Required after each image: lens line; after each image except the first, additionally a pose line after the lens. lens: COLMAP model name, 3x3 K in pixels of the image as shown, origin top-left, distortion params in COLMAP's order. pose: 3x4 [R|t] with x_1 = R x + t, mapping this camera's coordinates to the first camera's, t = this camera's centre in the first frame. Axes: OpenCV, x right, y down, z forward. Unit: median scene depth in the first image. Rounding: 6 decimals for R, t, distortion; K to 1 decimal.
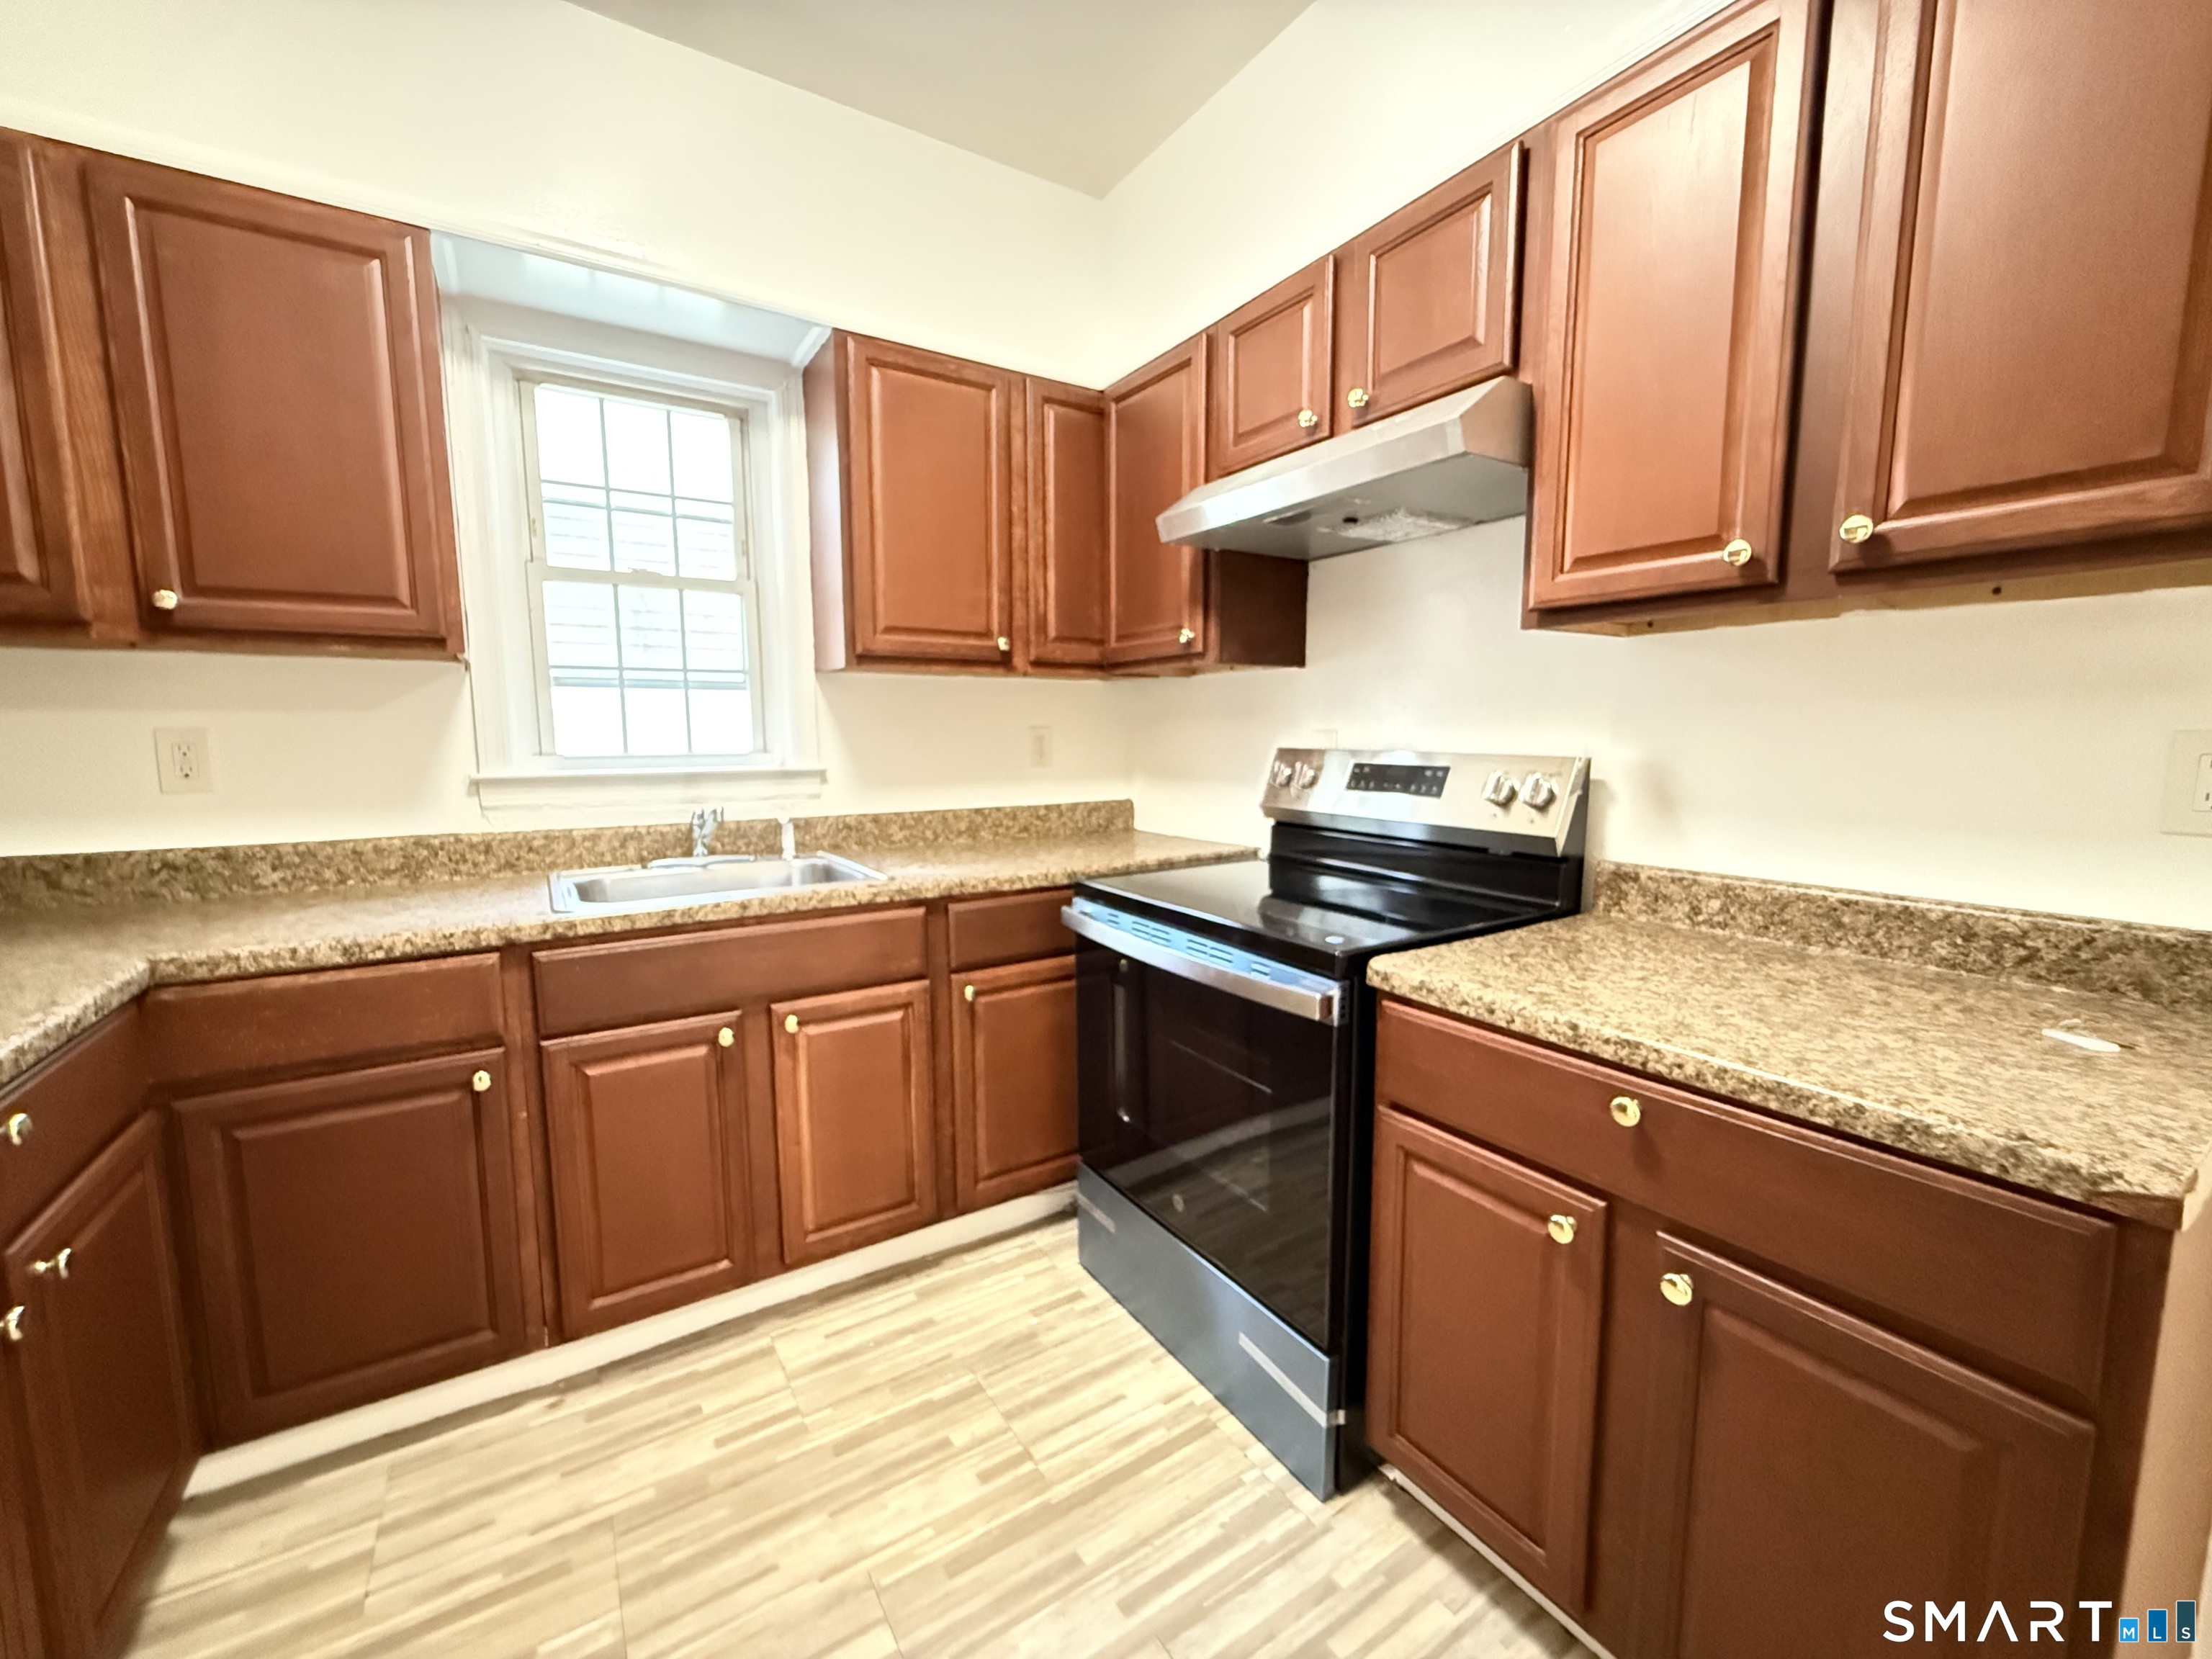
lens RADIAL K [[886.7, 0, 1093.4], [0, 886.7, 833.8], [0, 0, 1]] dist [-0.001148, -0.000086]
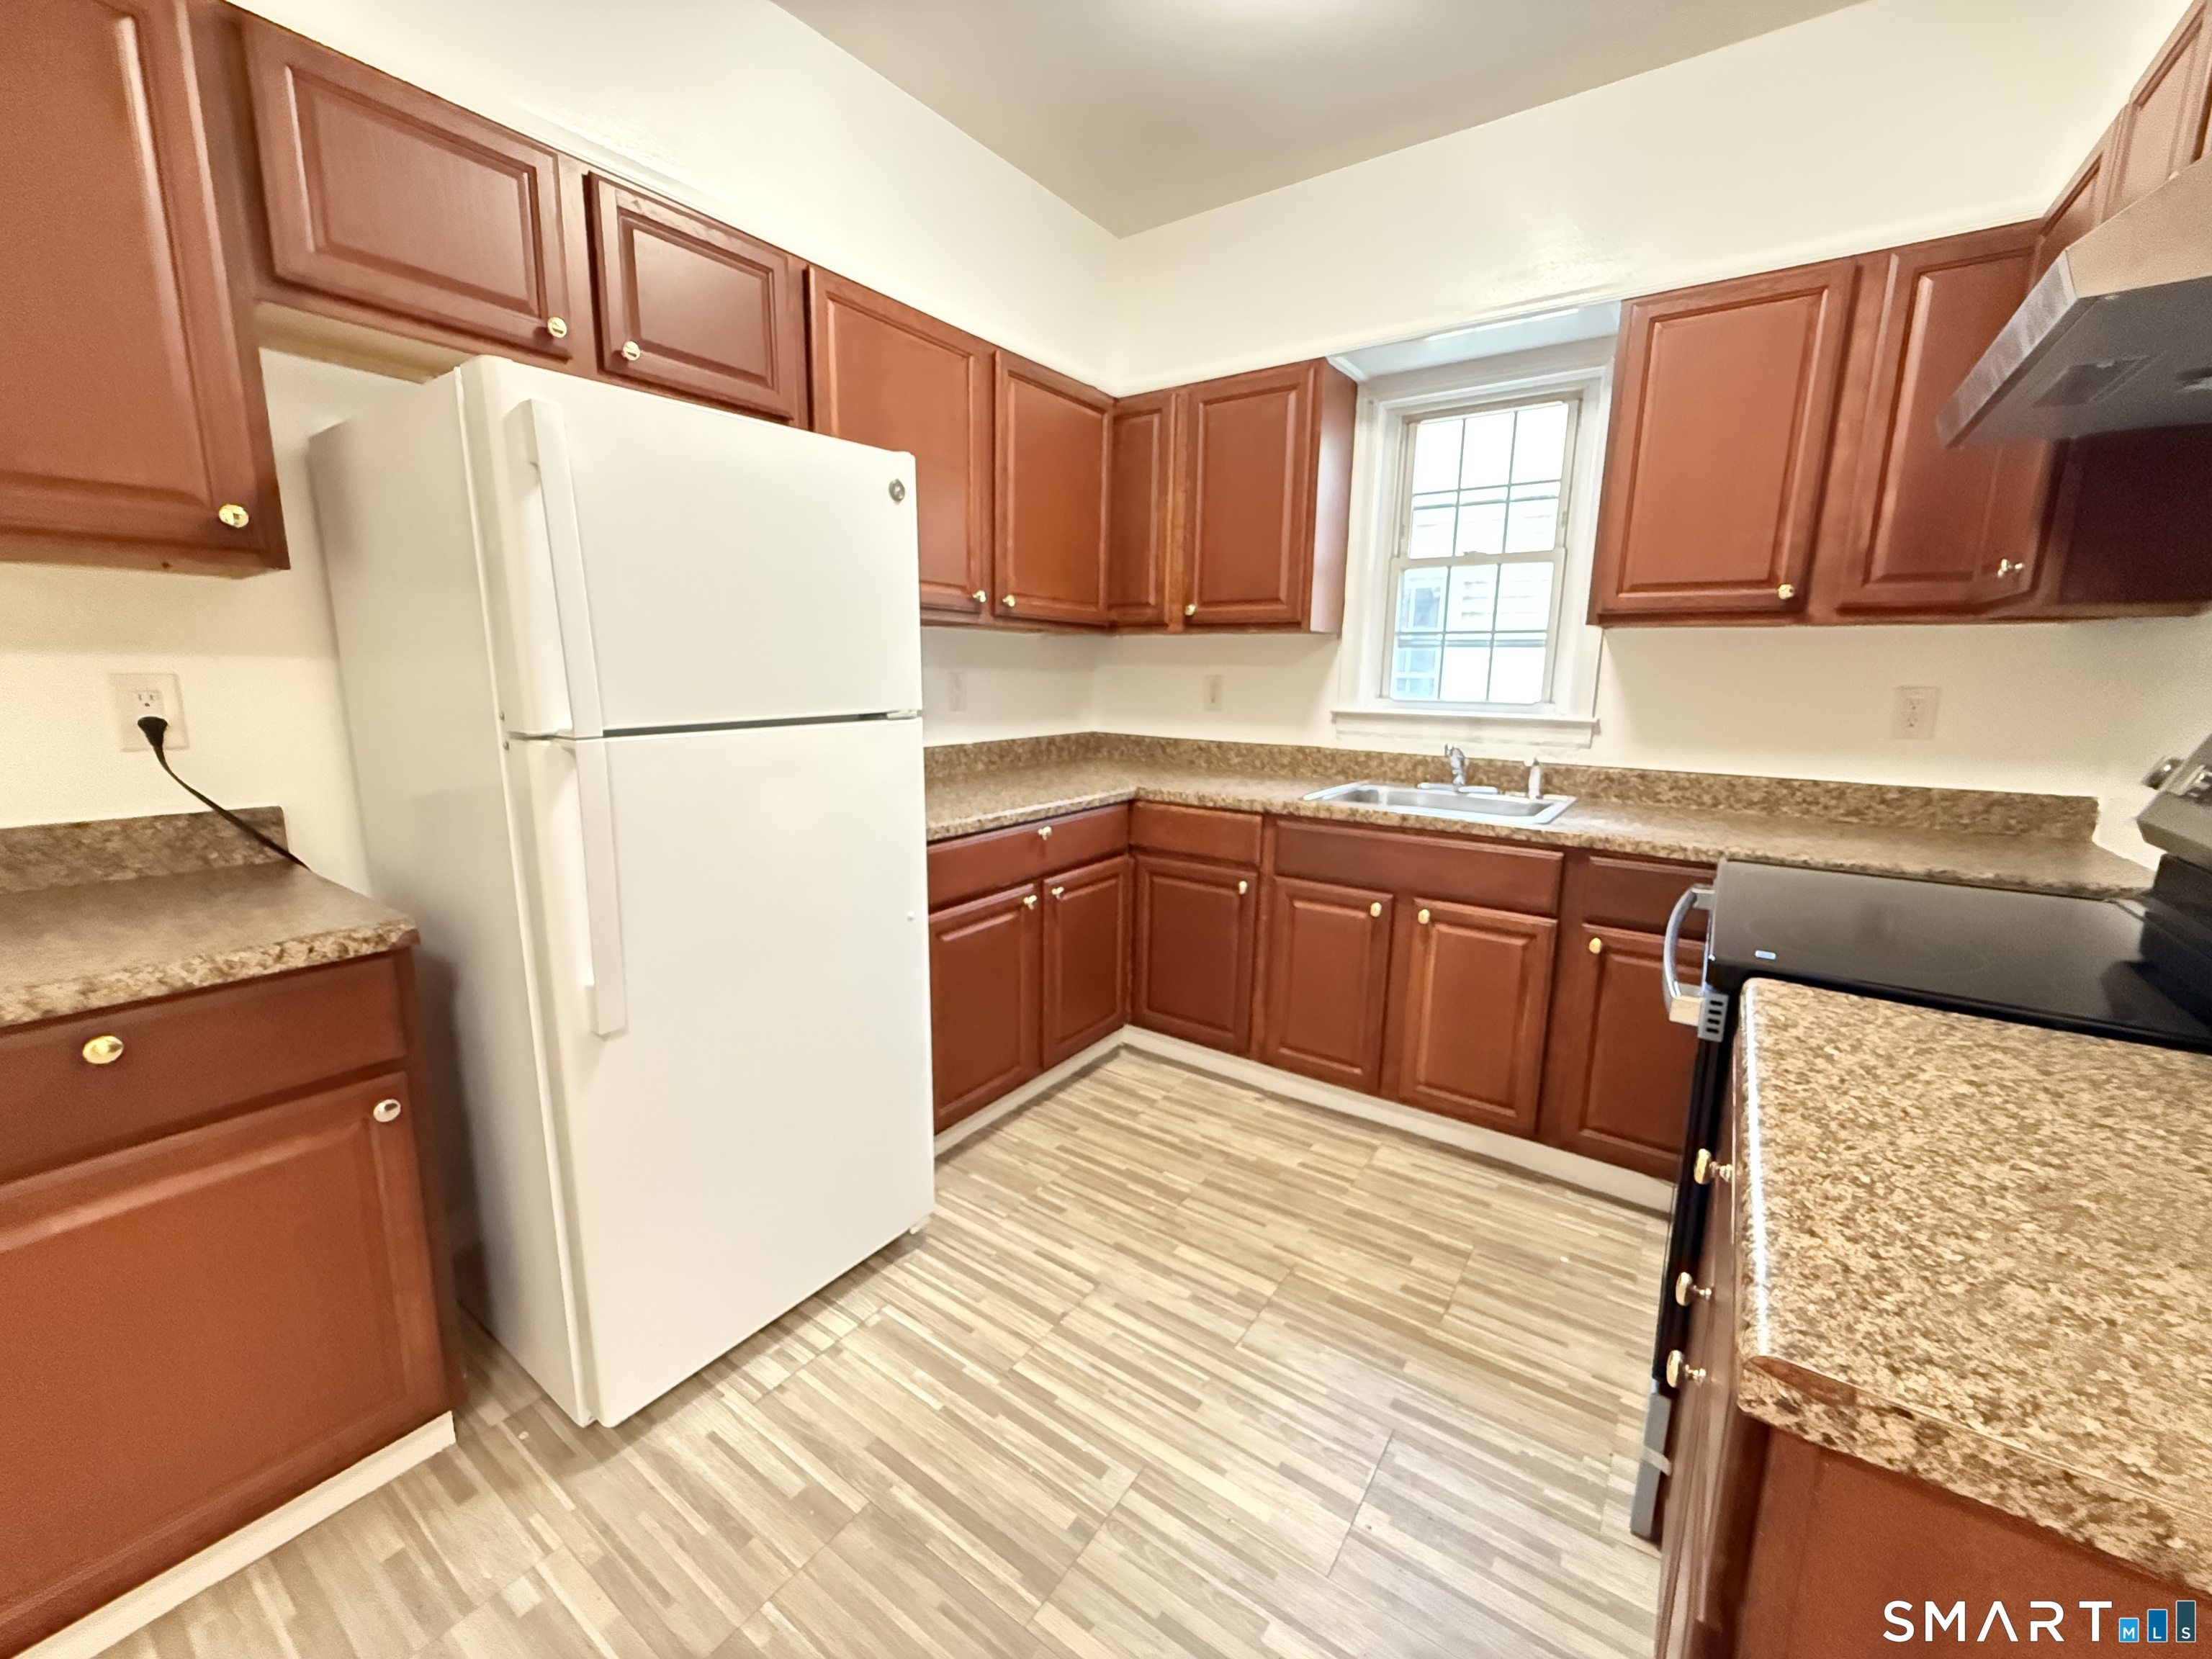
lens RADIAL K [[886.7, 0, 1100.0], [0, 886.7, 832.3], [0, 0, 1]] dist [-0.001148, -0.000086]
pose [[0.378971, 0.179235, -0.907885, 0.585223], [-0.119940, 0.982303, 0.143861, -0.031161], [0.917603, 0.054372, 0.393762, 0.056624]]
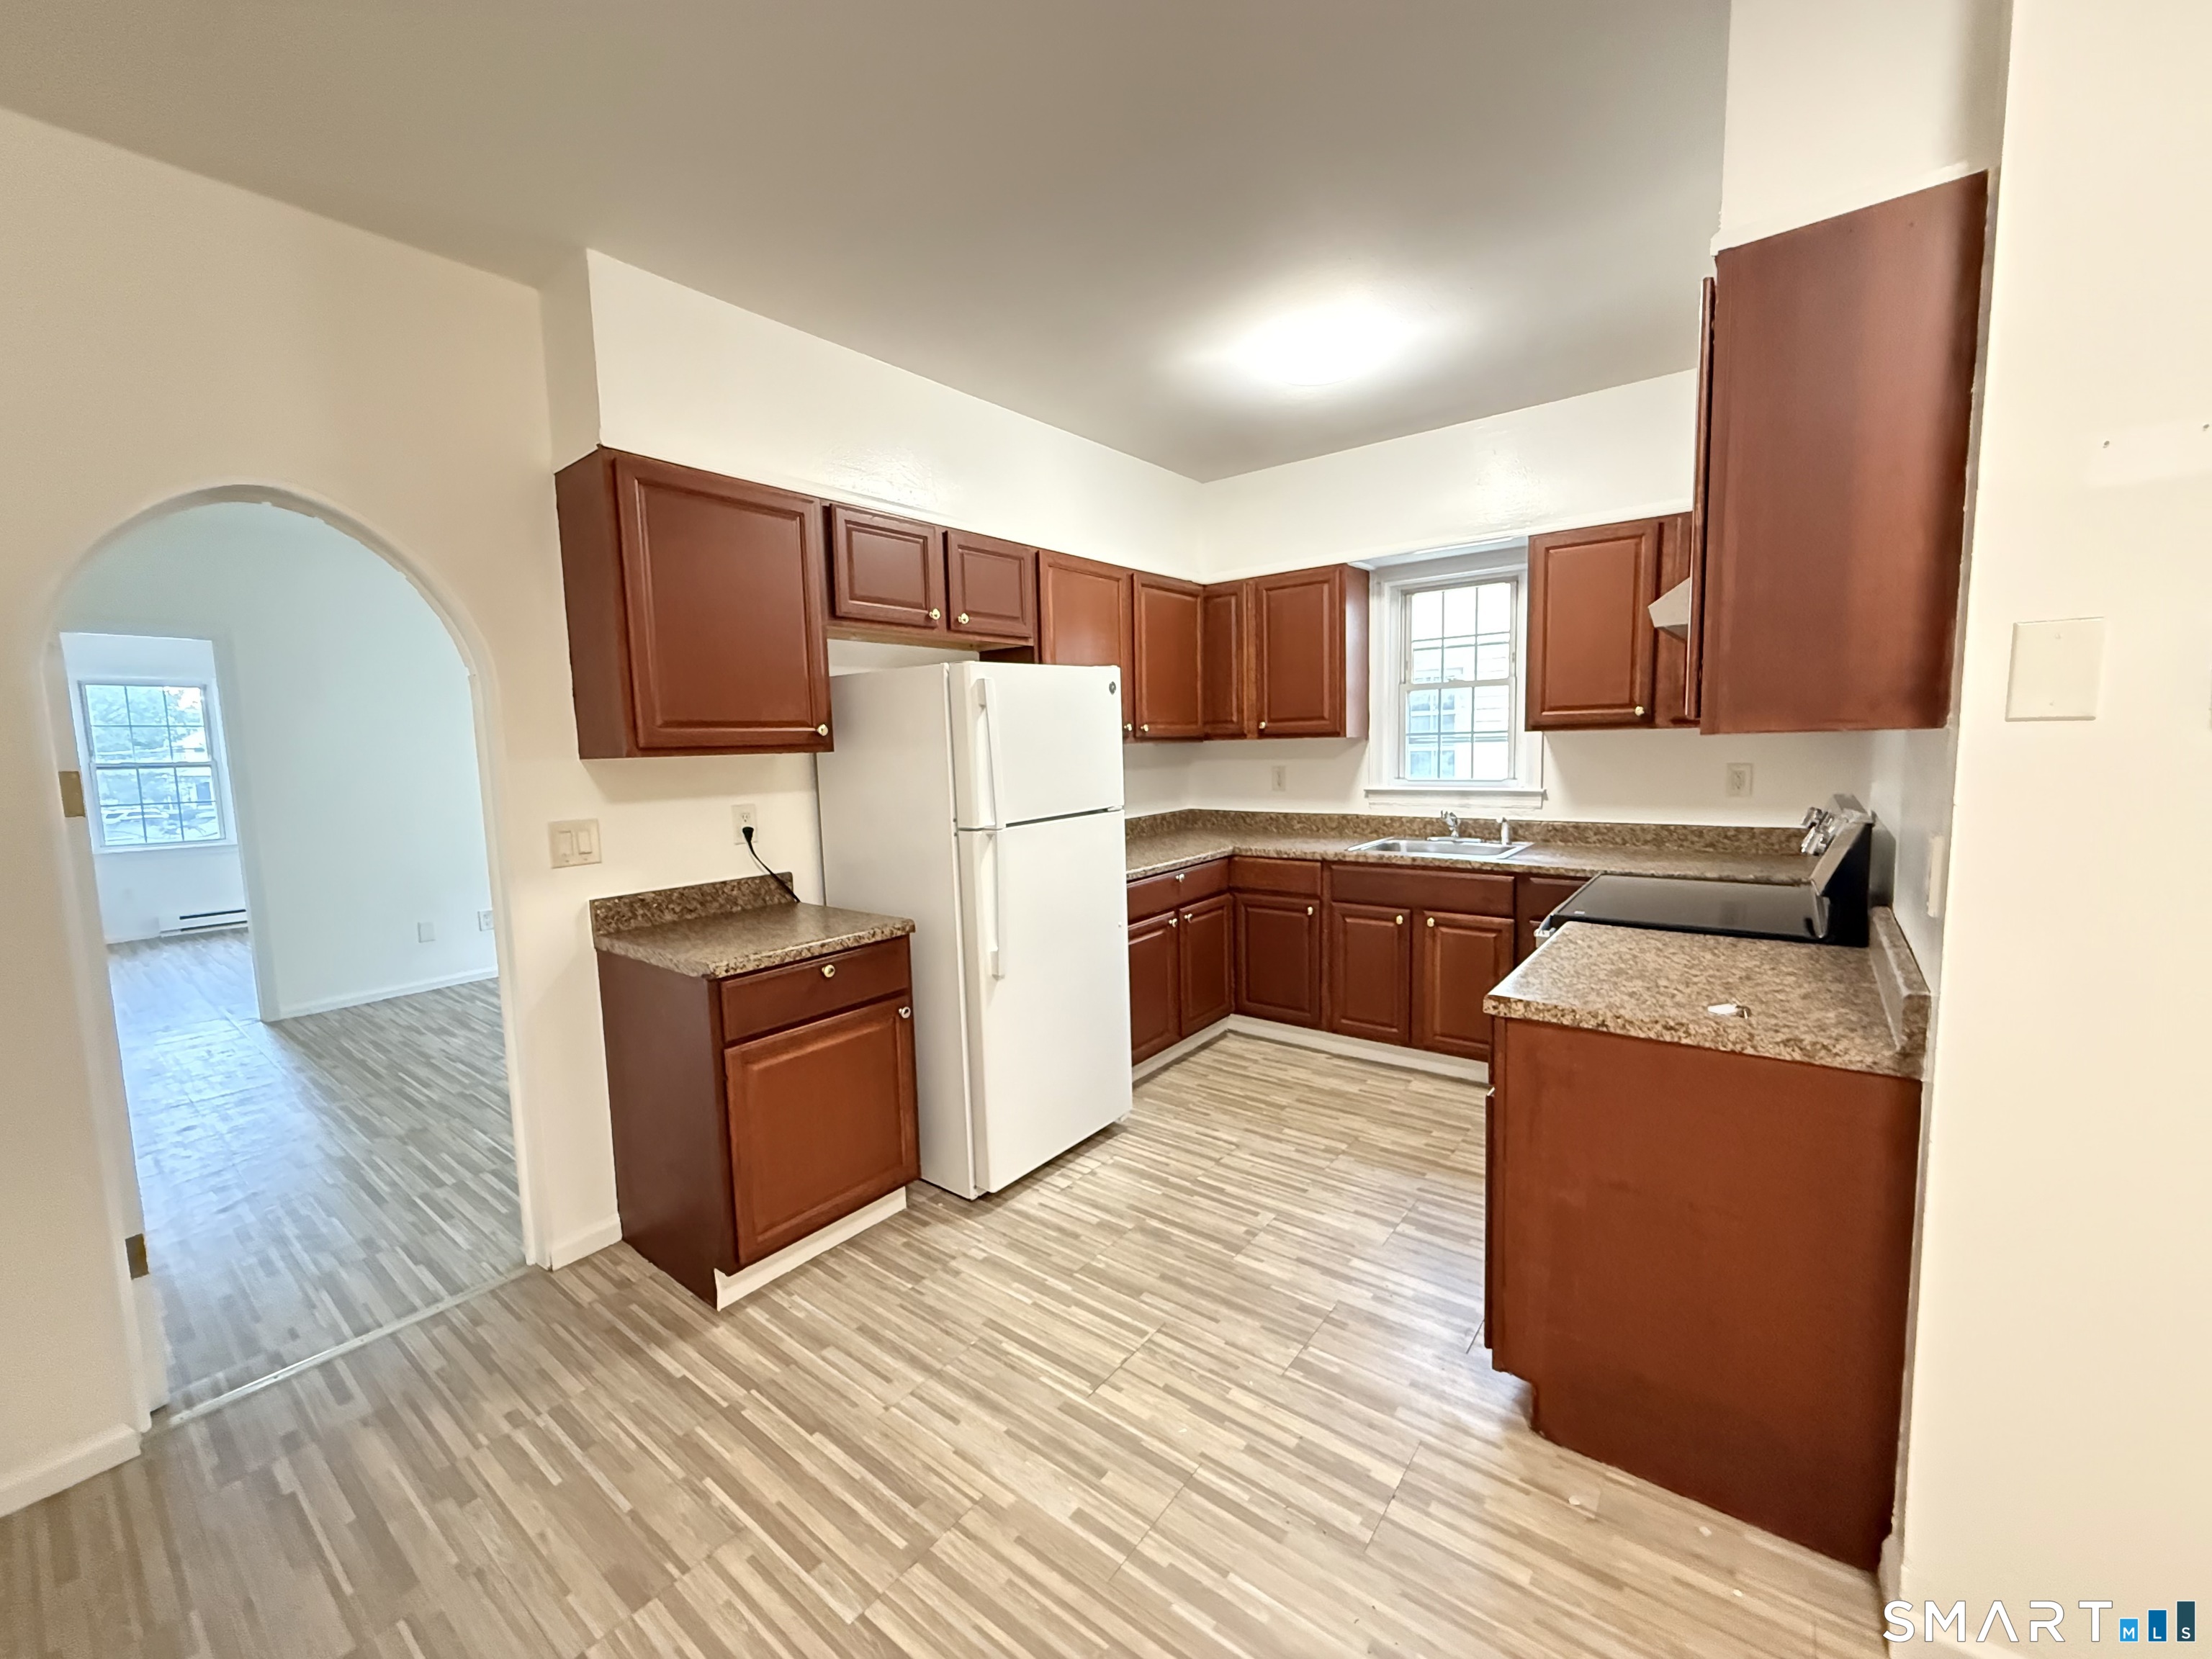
lens RADIAL K [[886.7, 0, 1098.3], [0, 886.7, 831.8], [0, 0, 1]] dist [-0.001148, -0.000086]
pose [[0.335846, 0.093339, -0.937281, 1.173955], [-0.078128, 0.994410, 0.071033, -0.065492], [0.938671, 0.049372, 0.341261, -0.361428]]
